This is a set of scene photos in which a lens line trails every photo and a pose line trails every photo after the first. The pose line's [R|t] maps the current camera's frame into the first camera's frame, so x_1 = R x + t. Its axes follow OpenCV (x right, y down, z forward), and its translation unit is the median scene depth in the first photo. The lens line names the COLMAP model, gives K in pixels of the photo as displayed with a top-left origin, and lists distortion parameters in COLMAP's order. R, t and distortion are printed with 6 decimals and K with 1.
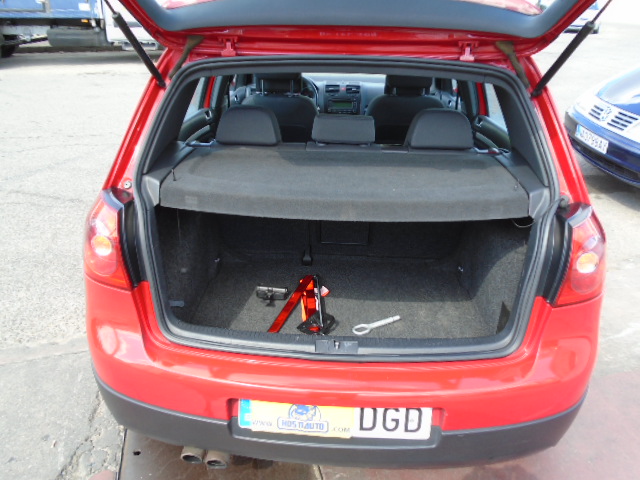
lens RADIAL K [[497.7, 0, 320.6], [0, 497.7, 240.2], [0, 0, 1]] dist [-0.012121, 0.015542]
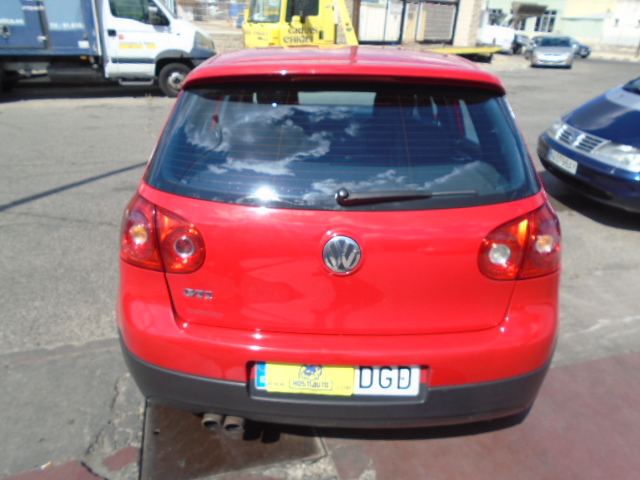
lens RADIAL K [[497.7, 0, 318.9], [0, 497.7, 241.3], [0, 0, 1]] dist [-0.012121, 0.015542]
pose [[0.999747, -0.008538, 0.020797, -0.026926], [0.009854, 0.997898, -0.064046, 0.077827], [-0.020207, 0.064235, 0.997730, -0.137030]]
